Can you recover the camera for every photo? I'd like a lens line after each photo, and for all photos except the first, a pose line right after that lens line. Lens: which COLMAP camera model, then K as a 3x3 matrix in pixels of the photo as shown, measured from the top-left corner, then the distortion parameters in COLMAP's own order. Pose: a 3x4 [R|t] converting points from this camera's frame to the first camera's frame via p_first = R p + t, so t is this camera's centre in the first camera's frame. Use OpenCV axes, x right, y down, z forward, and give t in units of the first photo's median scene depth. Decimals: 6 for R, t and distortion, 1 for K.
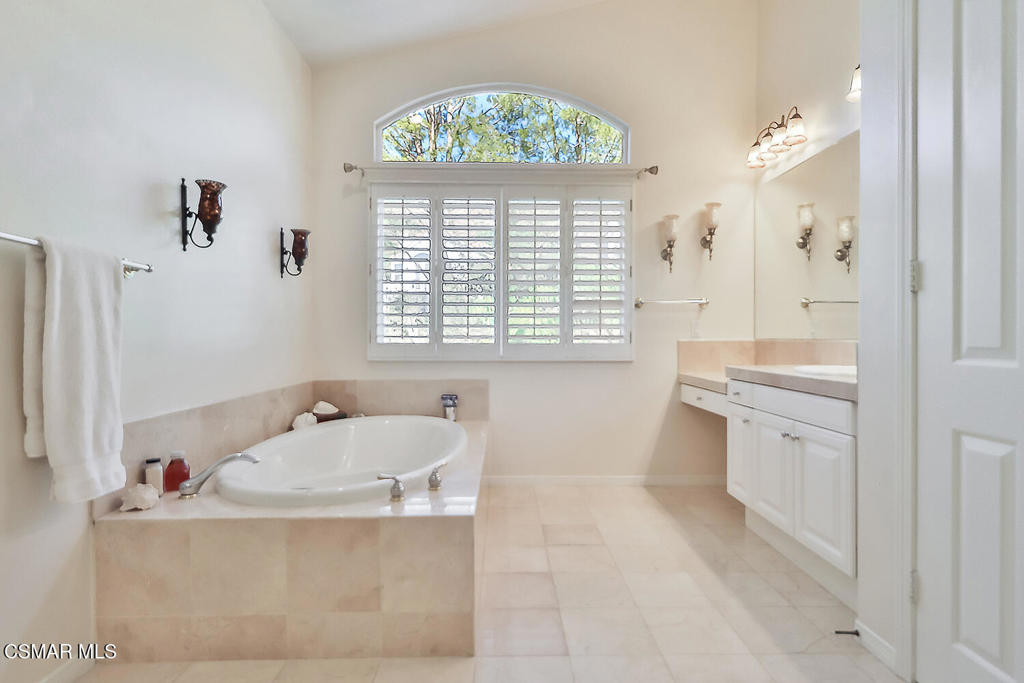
lens RADIAL K [[548.3, 0, 510.9], [0, 548.3, 341.4], [0, 0, 1]] dist [0.003693, -0.001210]
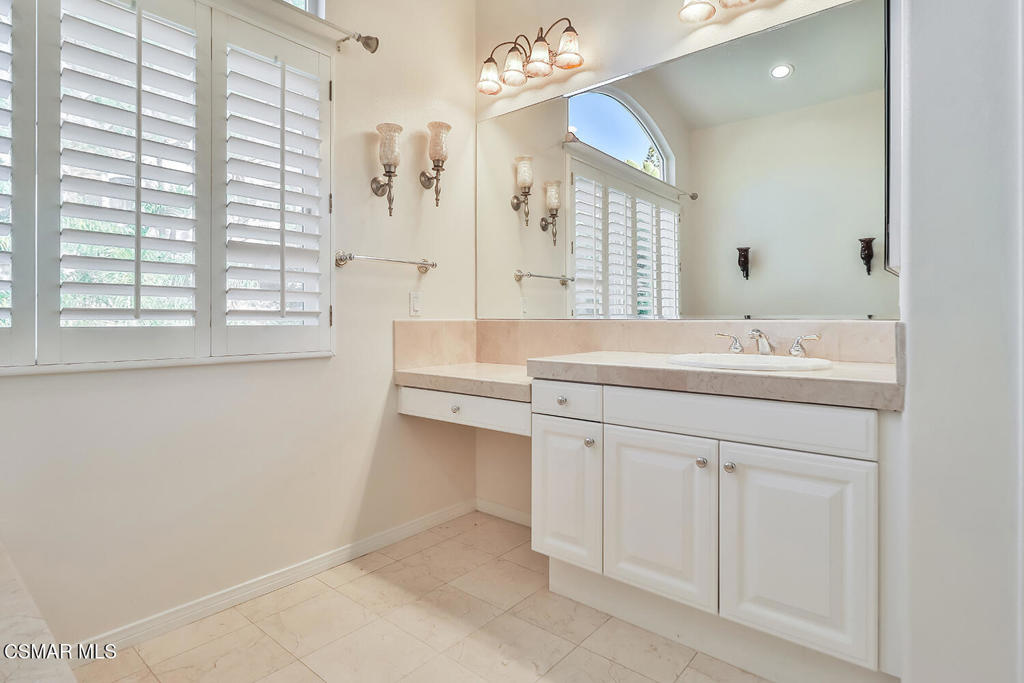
lens RADIAL K [[548.3, 0, 542.2], [0, 548.3, 322.5], [0, 0, 1]] dist [0.003693, -0.001210]
pose [[0.652307, -0.003425, 0.757947, -0.078374], [0.003285, 0.999993, 0.001692, -0.000021], [-0.757948, 0.001386, 0.652314, 0.449062]]
